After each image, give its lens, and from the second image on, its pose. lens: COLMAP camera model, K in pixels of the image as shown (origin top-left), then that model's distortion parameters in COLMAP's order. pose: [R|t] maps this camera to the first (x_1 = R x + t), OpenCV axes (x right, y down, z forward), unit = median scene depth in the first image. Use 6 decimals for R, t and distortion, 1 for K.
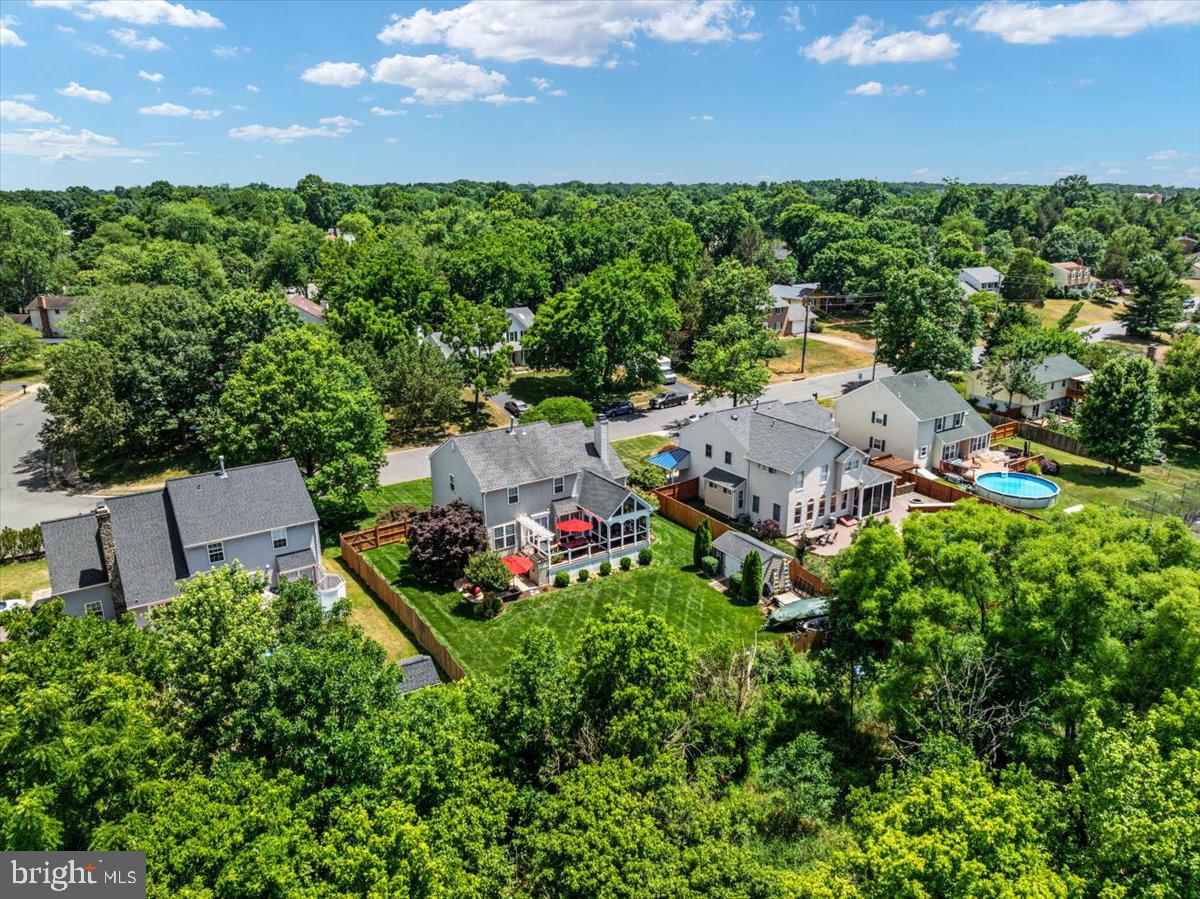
lens RADIAL K [[845.9, 0, 600.0], [0, 845.9, 449.5], [0, 0, 1]] dist [-0.040184, -0.001440]
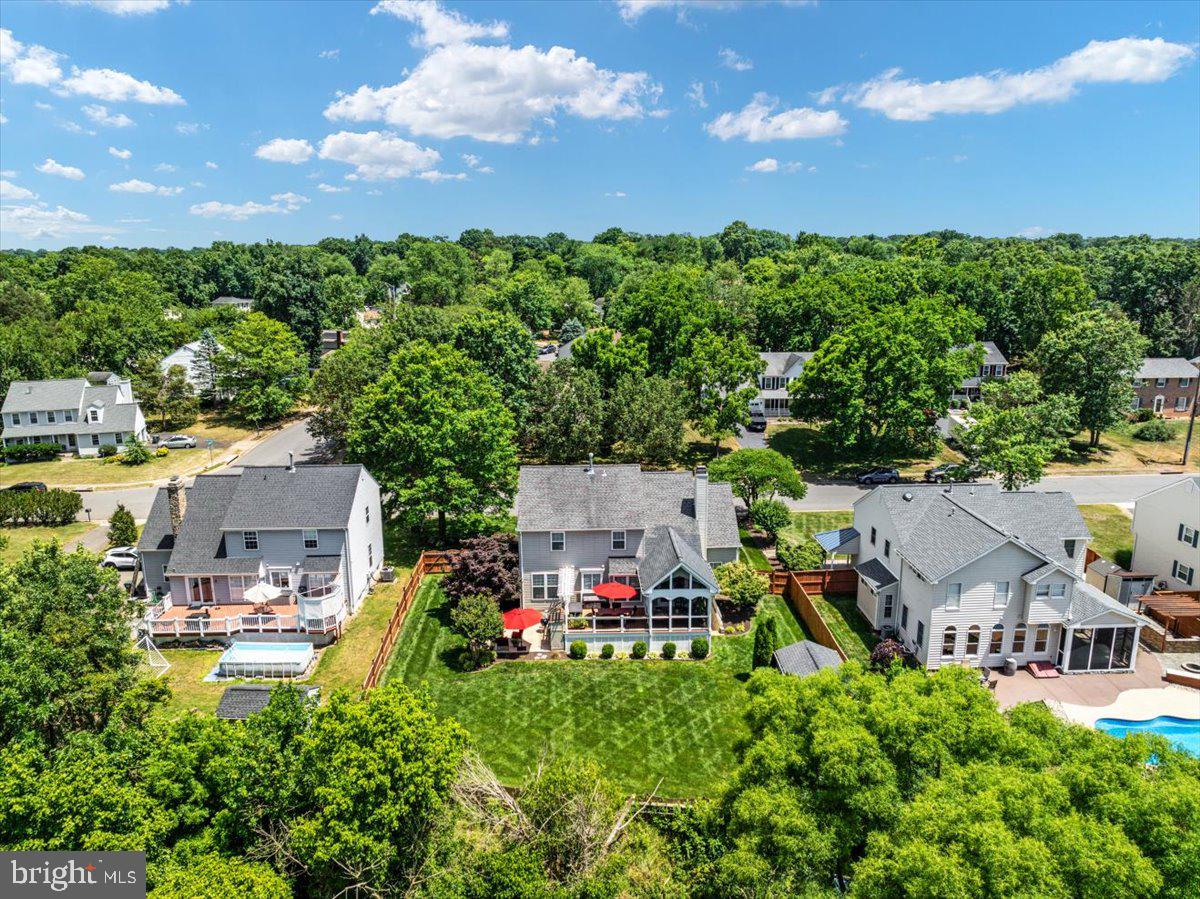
lens RADIAL K [[845.9, 0, 600.0], [0, 845.9, 449.5], [0, 0, 1]] dist [-0.040184, -0.001440]
pose [[0.852677, 0.120690, -0.508308, 0.318850], [-0.151044, 0.988350, -0.018705, -0.025863], [0.500128, 0.092726, 0.860972, 0.228959]]
